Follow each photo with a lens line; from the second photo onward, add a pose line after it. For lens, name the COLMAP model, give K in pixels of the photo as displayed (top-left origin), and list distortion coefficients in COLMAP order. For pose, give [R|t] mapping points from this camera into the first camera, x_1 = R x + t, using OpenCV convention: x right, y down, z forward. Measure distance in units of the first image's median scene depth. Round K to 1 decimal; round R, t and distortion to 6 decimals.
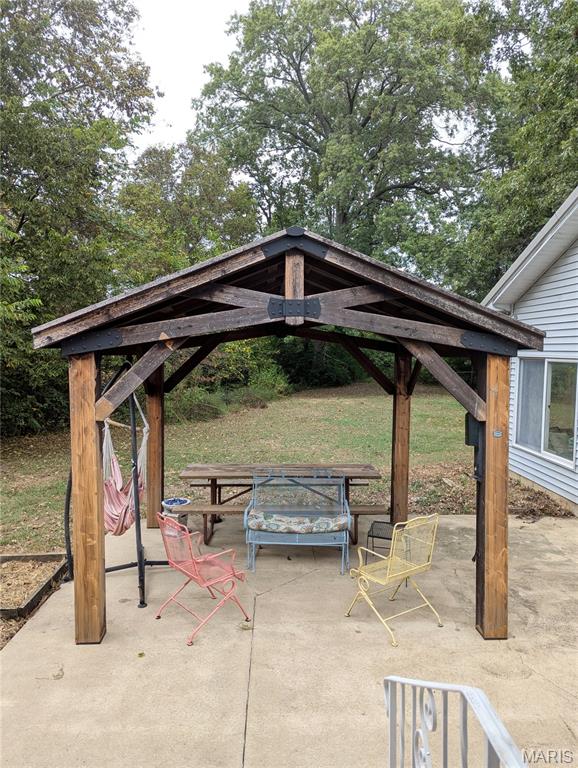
lens RADIAL K [[539.3, 0, 289.1], [0, 539.3, 383.0], [0, 0, 1]] dist [0.003220, 0.000141]
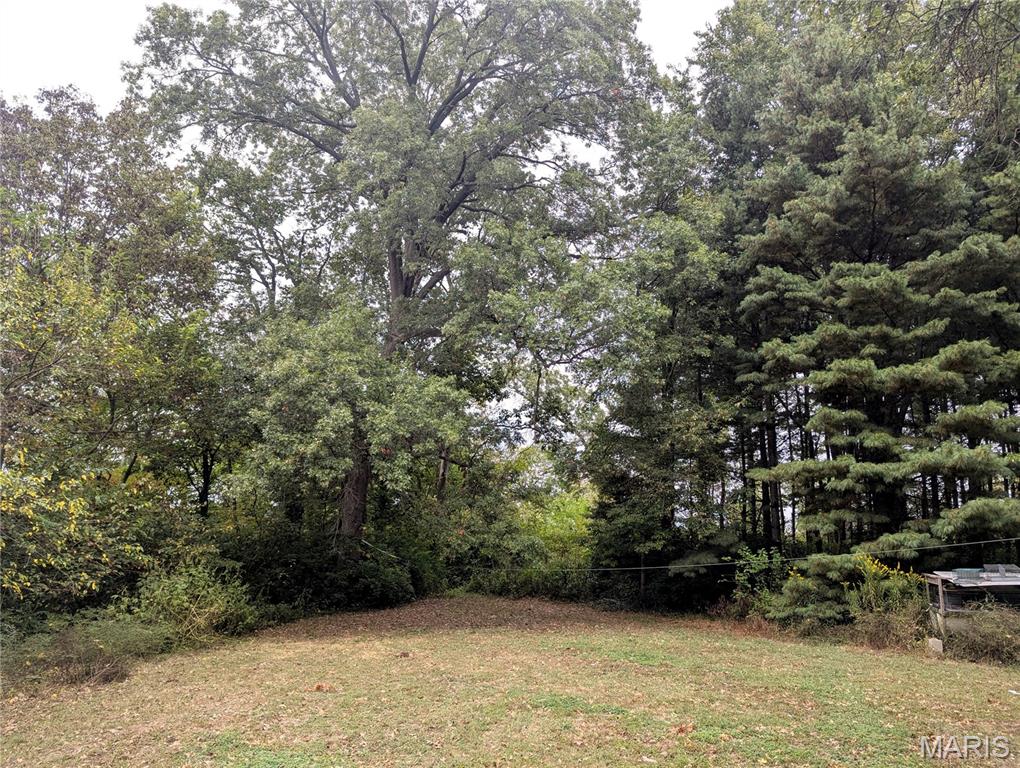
lens RADIAL K [[714.2, 0, 509.3], [0, 714.2, 384.0], [0, 0, 1]] dist [0.004161, 0.001033]
pose [[0.983340, 0.037123, 0.177946, 0.089683], [0.014963, 0.959072, -0.282767, -0.003223], [-0.181160, 0.280719, 0.942538, 0.343097]]
